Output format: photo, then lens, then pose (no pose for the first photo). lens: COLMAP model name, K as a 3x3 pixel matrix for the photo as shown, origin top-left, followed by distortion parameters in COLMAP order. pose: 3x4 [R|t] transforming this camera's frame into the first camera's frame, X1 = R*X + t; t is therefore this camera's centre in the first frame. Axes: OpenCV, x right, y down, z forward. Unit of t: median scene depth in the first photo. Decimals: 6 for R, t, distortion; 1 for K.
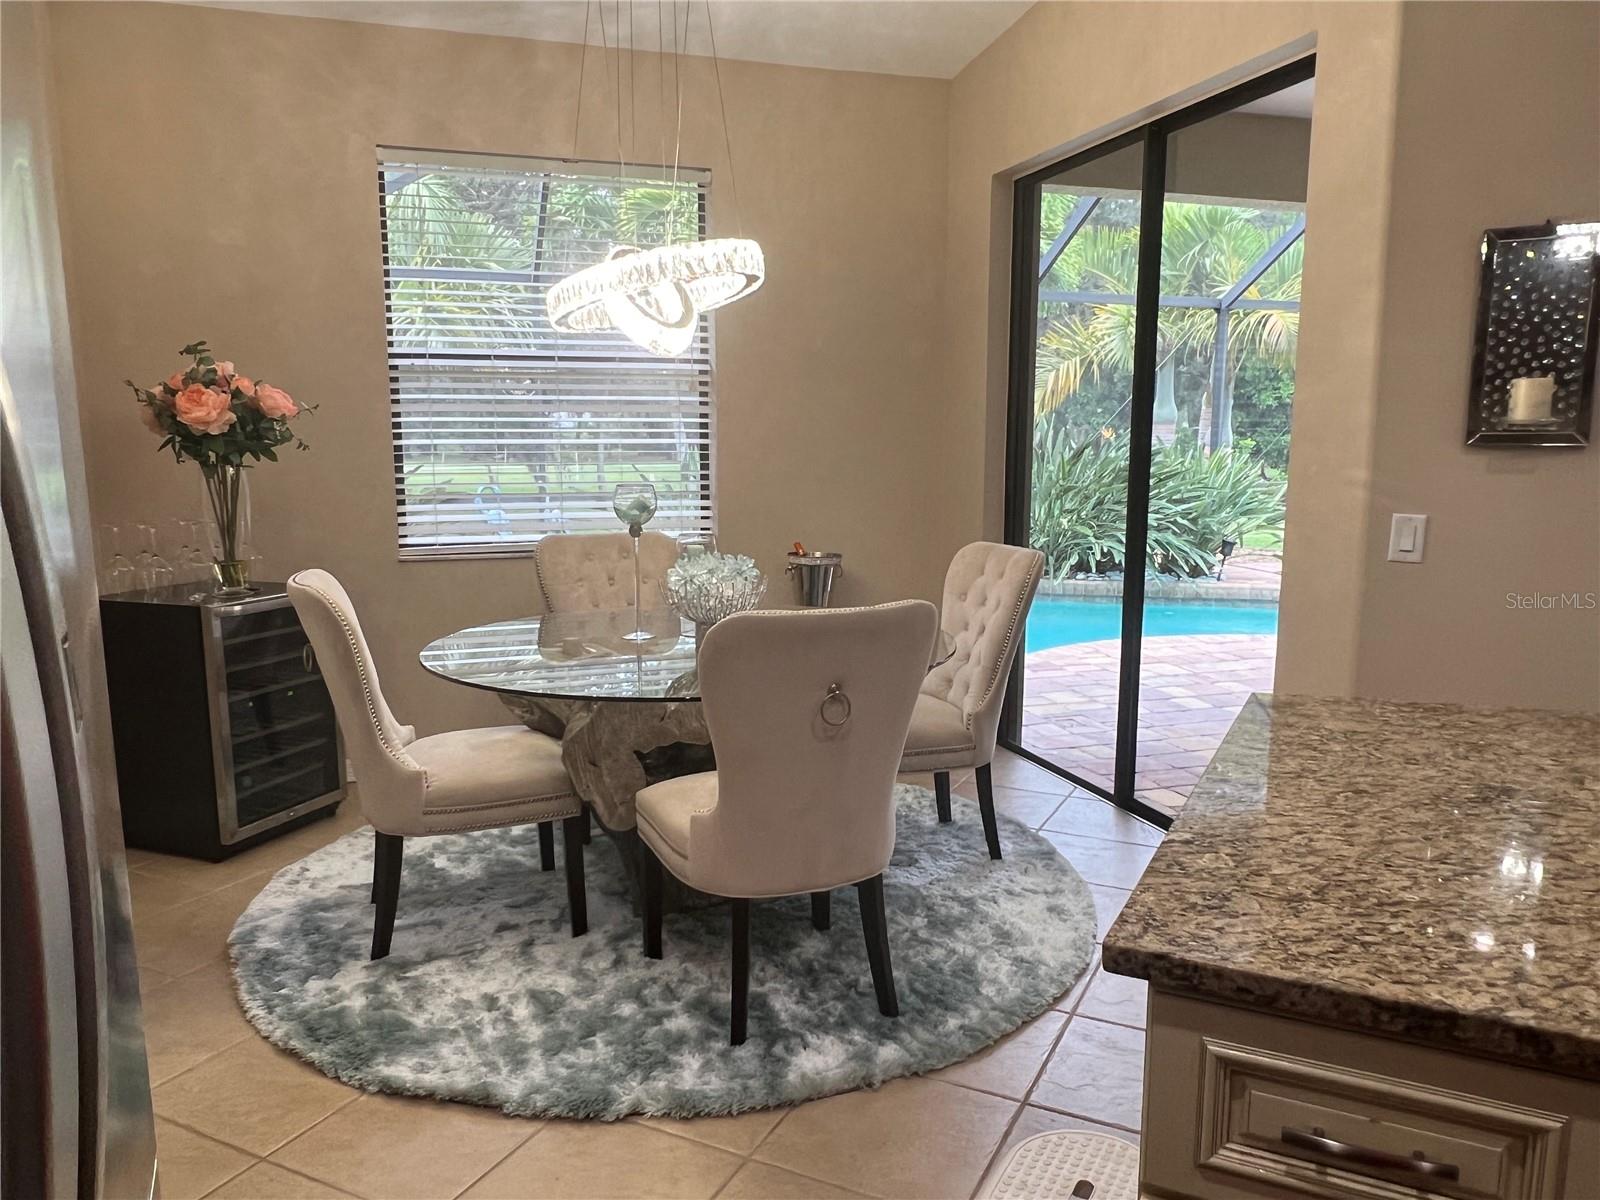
lens RADIAL K [[1135.9, 0, 803.7], [0, 1135.9, 604.3], [0, 0, 1]] dist [-0.003447, -0.009809]
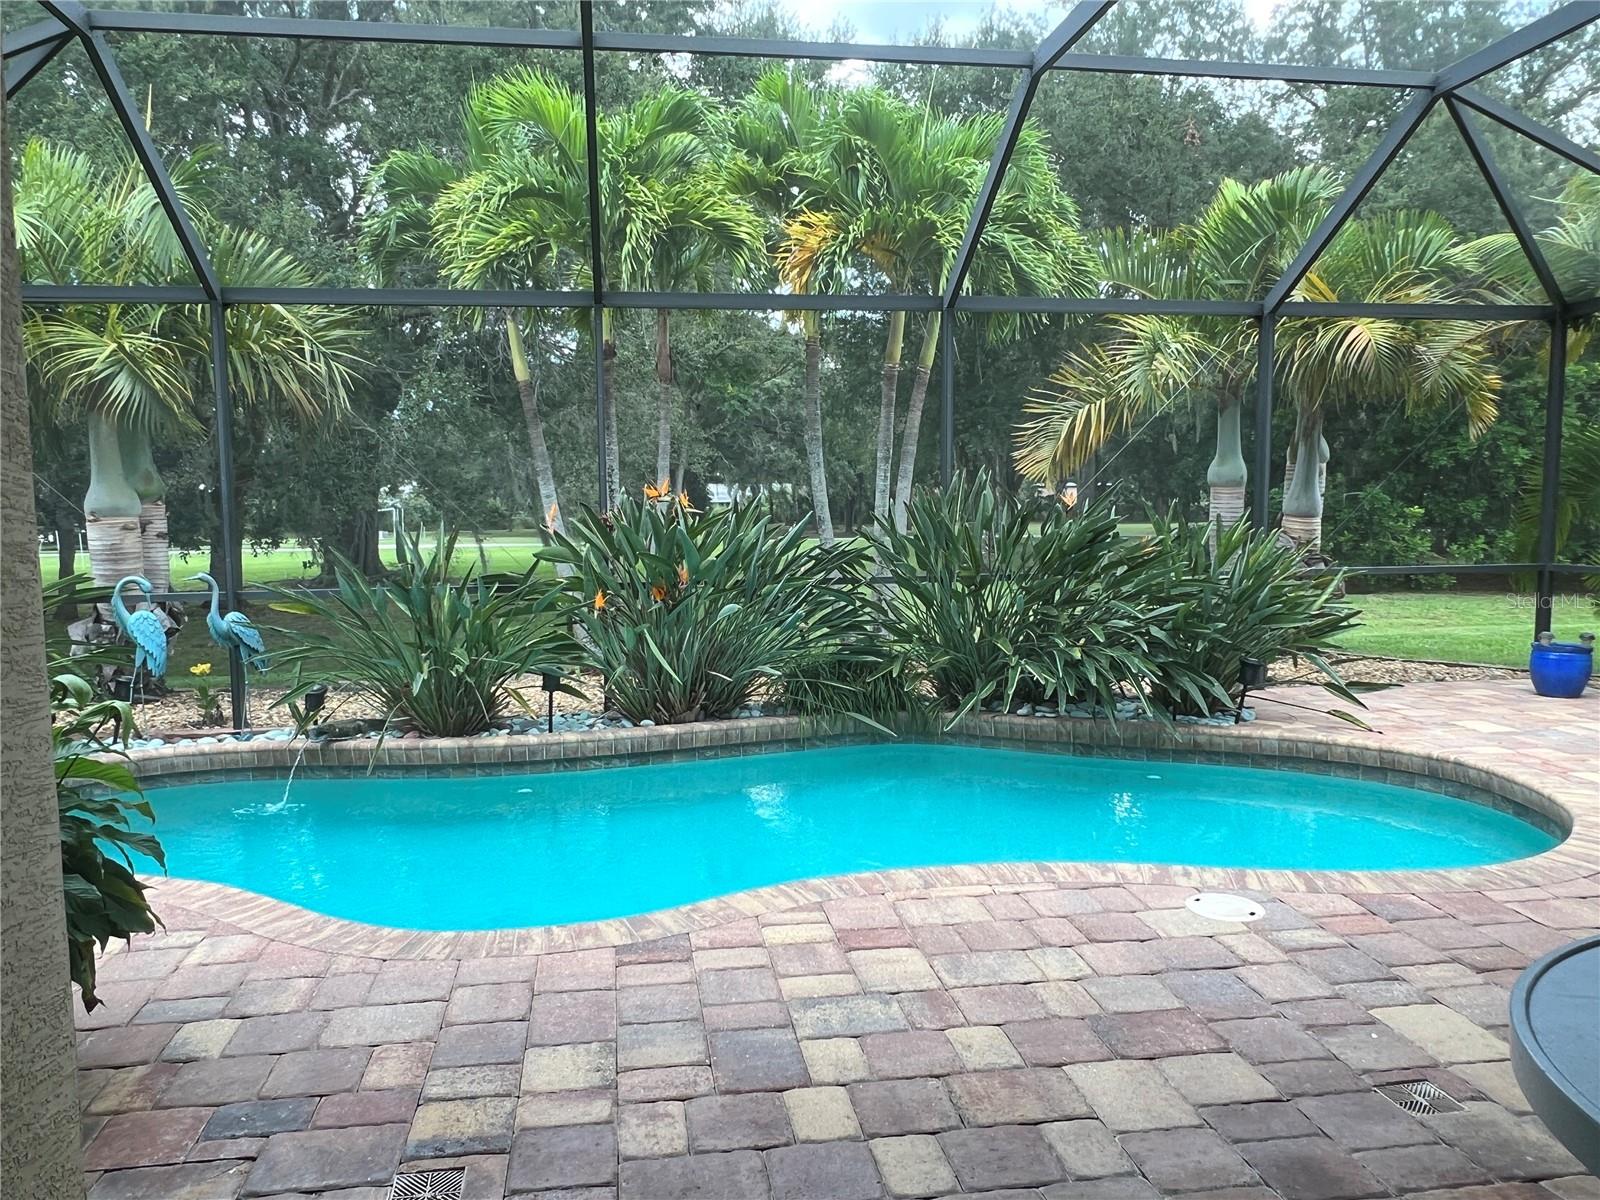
lens RADIAL K [[1135.9, 0, 793.1], [0, 1135.9, 602.3], [0, 0, 1]] dist [-0.003447, -0.009809]
pose [[0.984448, 0.004002, -0.175631, 0.224900], [-0.015715, 0.997739, -0.065347, -0.041670], [0.174973, 0.067091, 0.982285, 0.310889]]
